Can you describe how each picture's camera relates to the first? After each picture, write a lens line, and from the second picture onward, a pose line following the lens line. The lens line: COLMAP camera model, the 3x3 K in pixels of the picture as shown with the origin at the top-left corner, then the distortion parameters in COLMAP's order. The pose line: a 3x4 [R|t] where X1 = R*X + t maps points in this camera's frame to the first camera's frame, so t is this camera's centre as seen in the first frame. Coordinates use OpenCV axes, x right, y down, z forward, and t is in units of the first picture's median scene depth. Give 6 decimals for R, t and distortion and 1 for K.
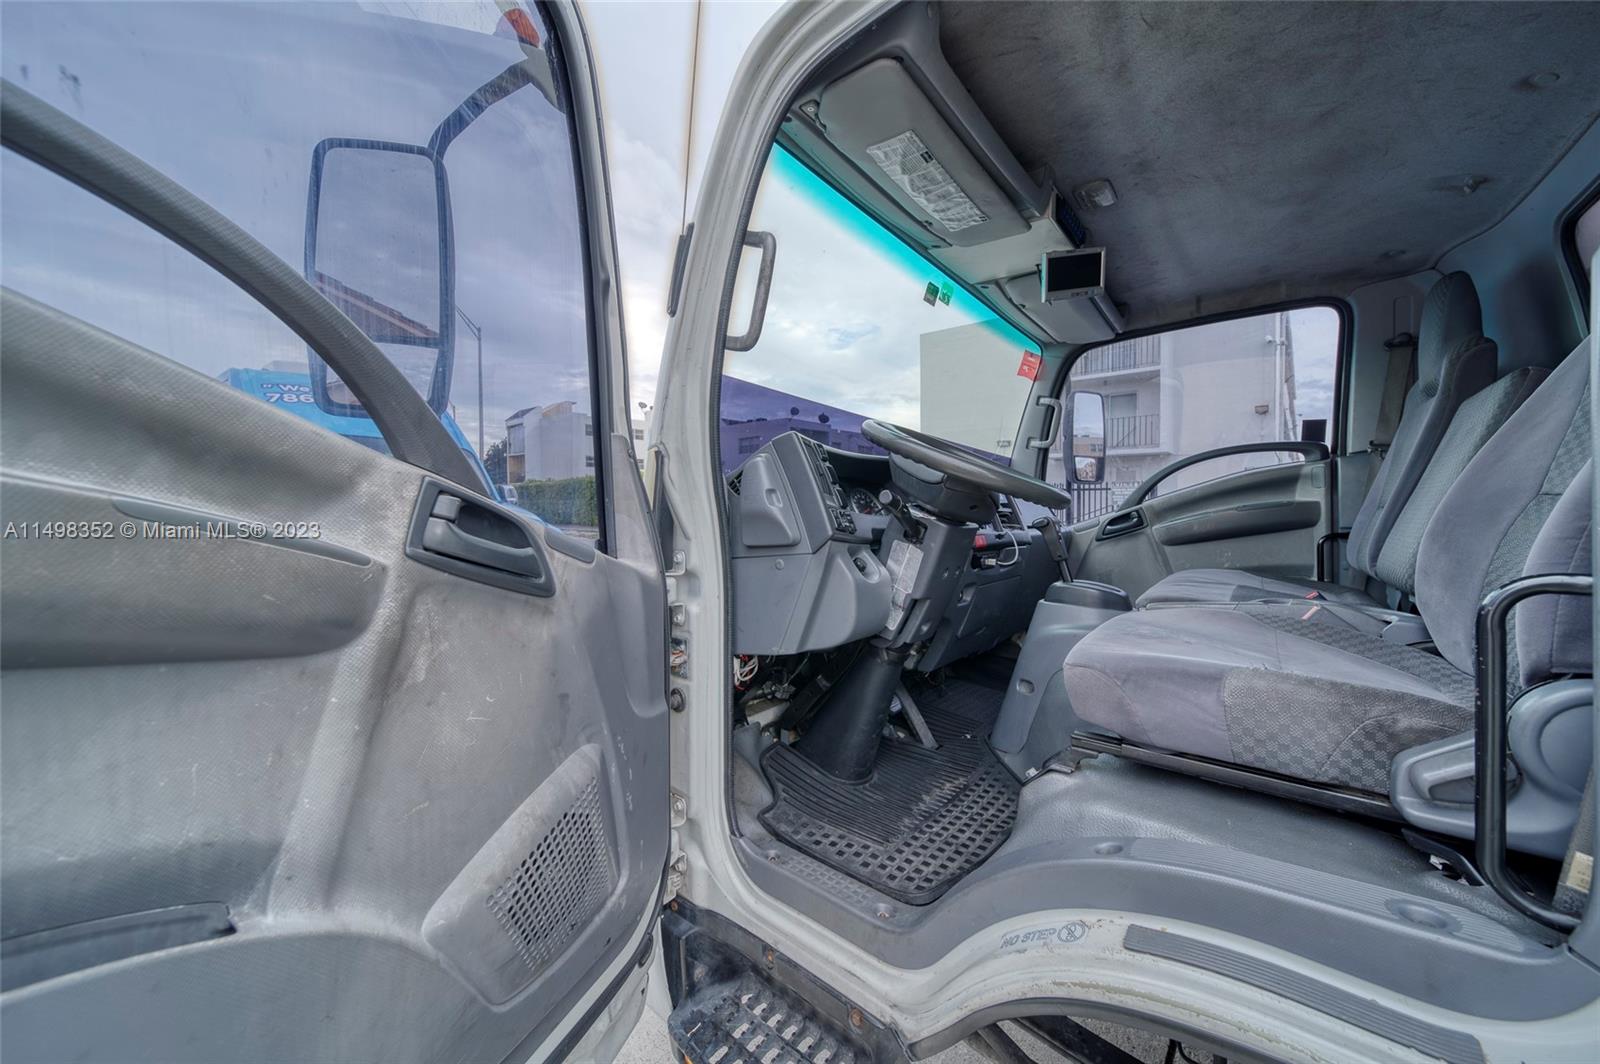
lens RADIAL K [[571.4, 0, 802.3], [0, 571.4, 506.3], [0, 0, 1]] dist [-0.001937, -0.000562]
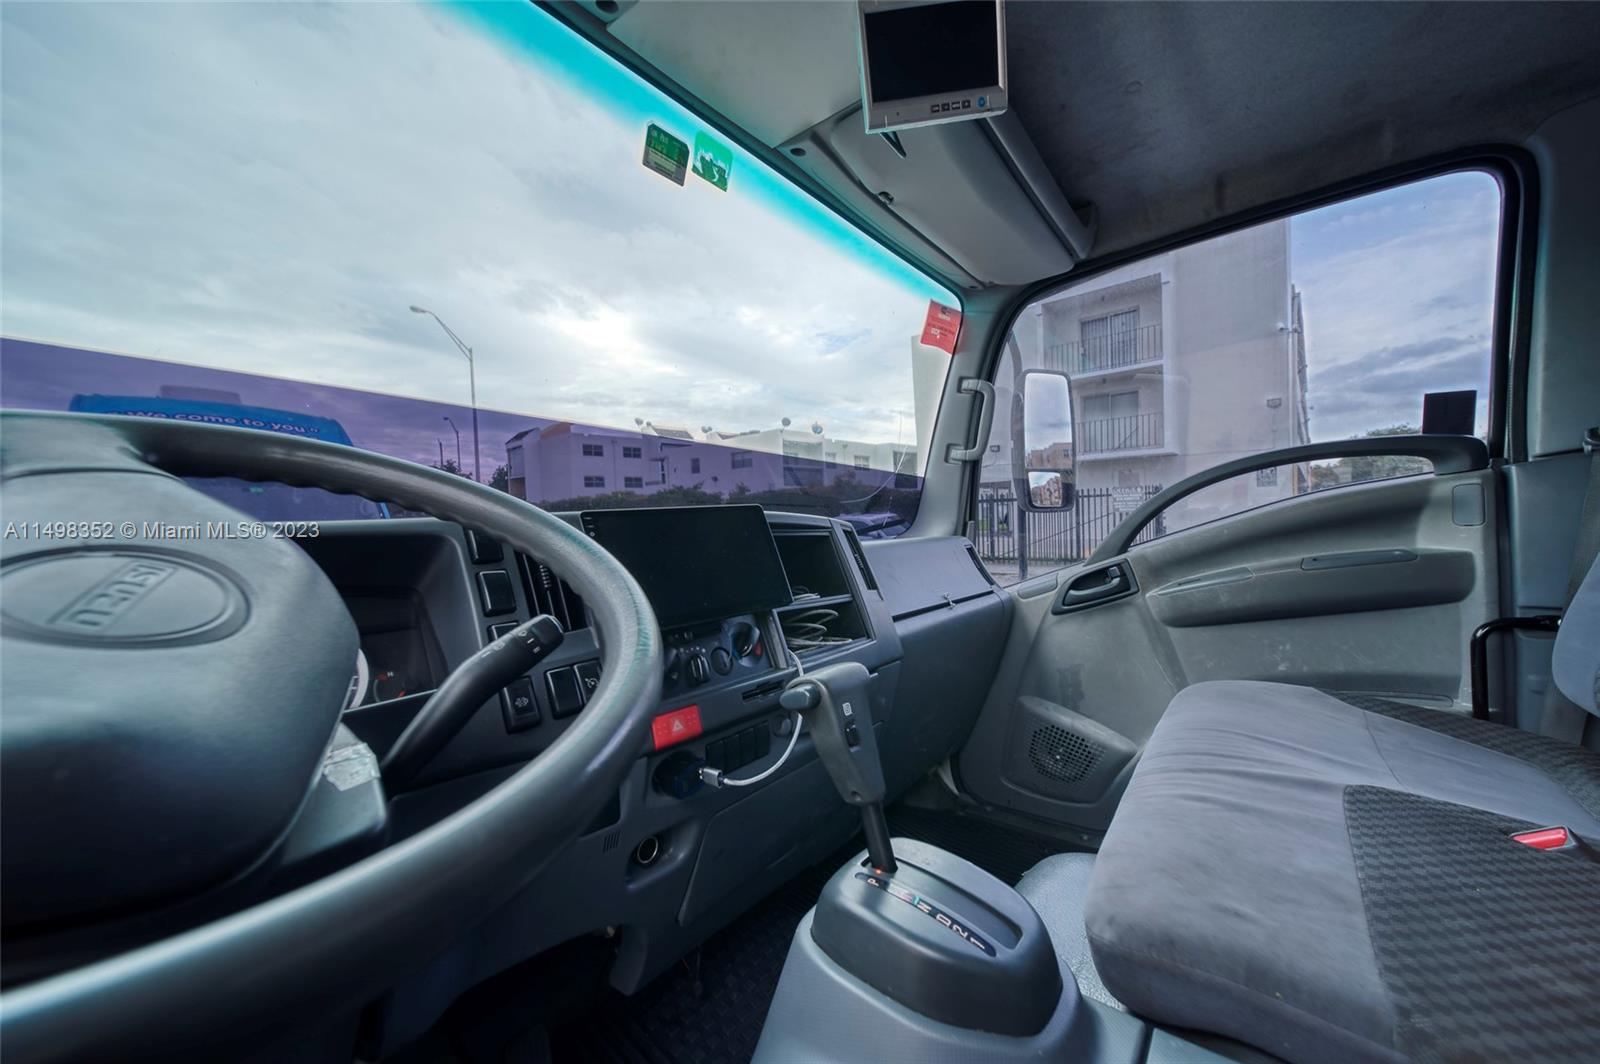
lens RADIAL K [[580.7, 0, 796.3], [0, 580.7, 531.7], [0, 0, 1]] dist [-0.001413, -0.000307]
pose [[0.999365, -0.034424, -0.009153, 0.333776], [0.034597, 0.999213, 0.019421, -0.061376], [0.008477, -0.019725, 0.999770, 0.514340]]
